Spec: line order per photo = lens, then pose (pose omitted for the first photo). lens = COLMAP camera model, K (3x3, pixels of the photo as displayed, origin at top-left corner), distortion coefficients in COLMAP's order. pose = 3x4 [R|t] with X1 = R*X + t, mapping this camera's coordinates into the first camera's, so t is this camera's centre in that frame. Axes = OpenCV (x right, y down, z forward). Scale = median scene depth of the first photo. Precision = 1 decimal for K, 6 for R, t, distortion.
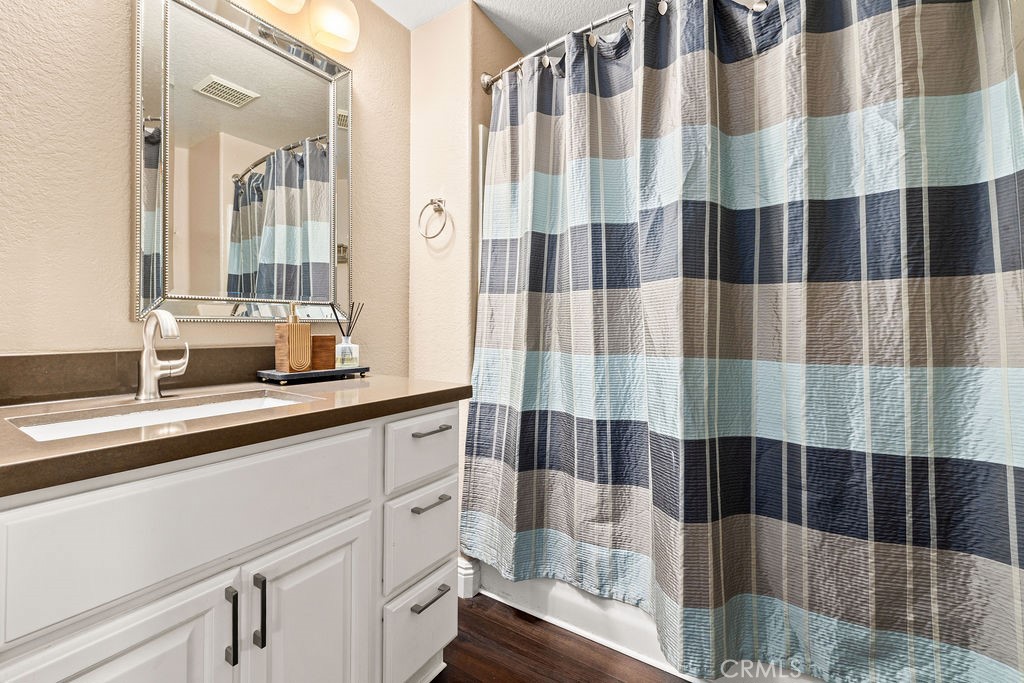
lens RADIAL K [[429.2, 0, 495.5], [0, 429.2, 322.0], [0, 0, 1]] dist [-0.004380, 0.000281]
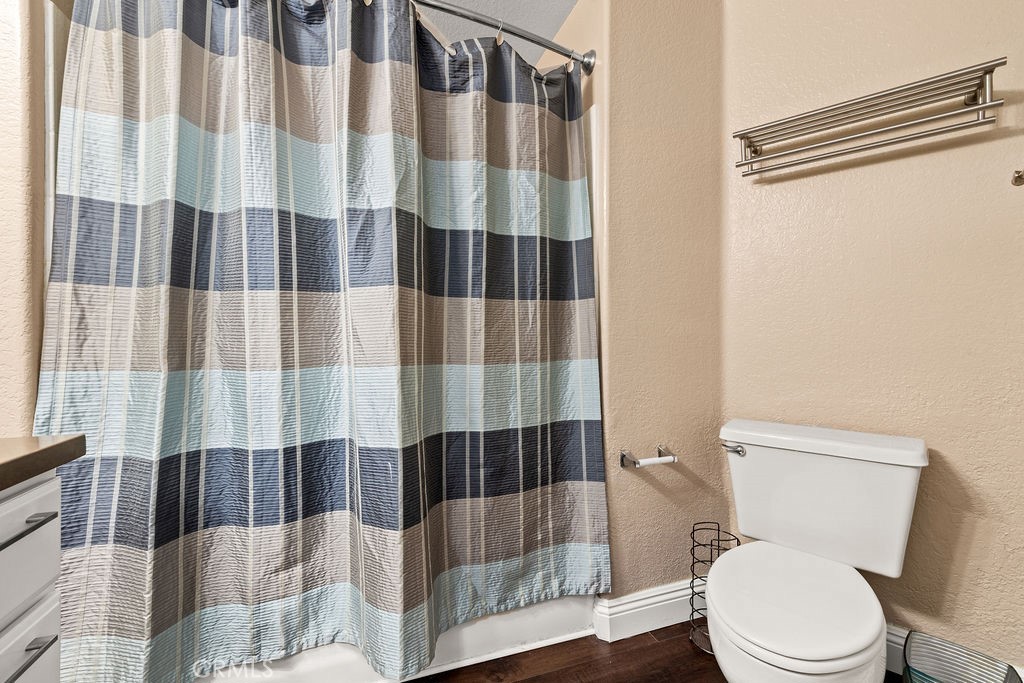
lens RADIAL K [[429.2, 0, 511.5], [0, 429.2, 335.8], [0, 0, 1]] dist [-0.004380, 0.000281]
pose [[0.602070, -0.007711, 0.798406, -0.191836], [-0.003032, 0.999924, 0.011944, -0.000357], [-0.798437, -0.009612, 0.602001, 0.182951]]
